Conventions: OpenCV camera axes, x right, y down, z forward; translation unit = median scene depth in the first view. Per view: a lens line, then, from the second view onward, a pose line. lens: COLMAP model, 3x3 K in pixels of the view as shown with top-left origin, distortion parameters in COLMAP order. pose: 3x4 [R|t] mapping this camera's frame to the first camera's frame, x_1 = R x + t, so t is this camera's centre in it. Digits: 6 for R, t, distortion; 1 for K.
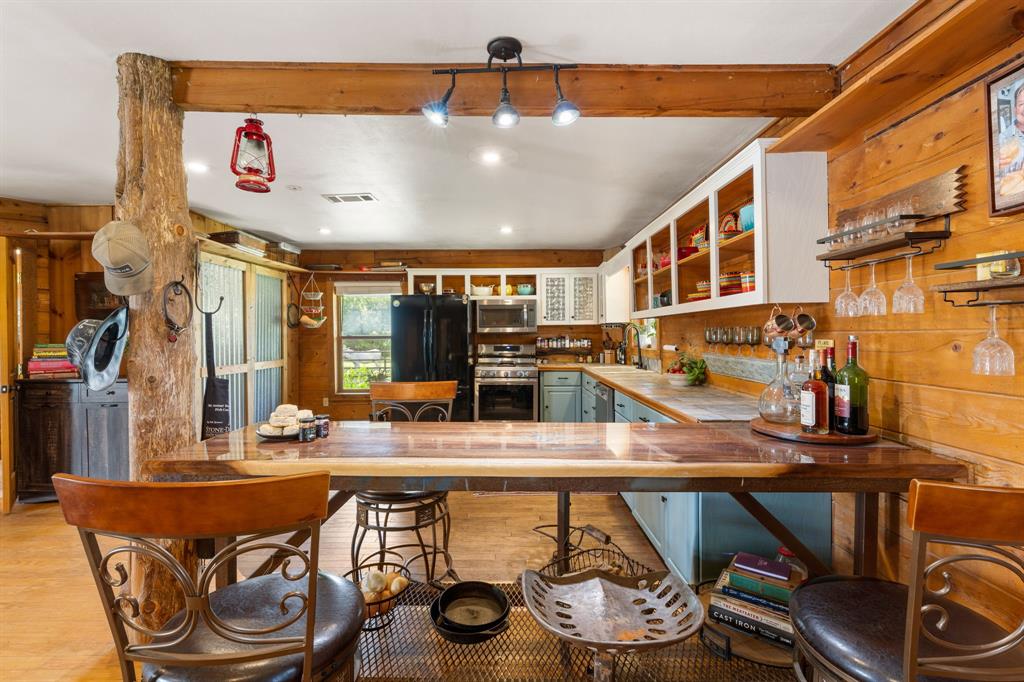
lens RADIAL K [[457.2, 0, 516.9], [0, 457.2, 336.2], [0, 0, 1]] dist [0.000231, -0.000557]
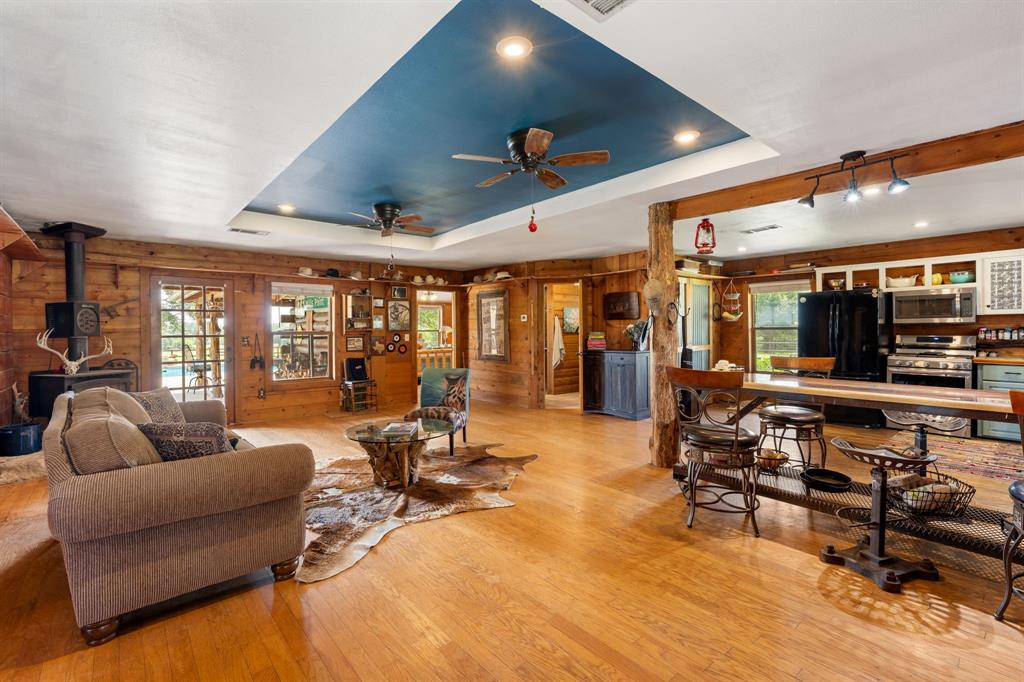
lens RADIAL K [[457.2, 0, 516.0], [0, 457.2, 334.4], [0, 0, 1]] dist [0.000231, -0.000557]
pose [[0.657189, 0.007412, -0.753689, 0.133512], [0.003254, 0.999914, 0.012672, 0.000708], [0.753719, -0.010781, 0.657109, -0.323799]]
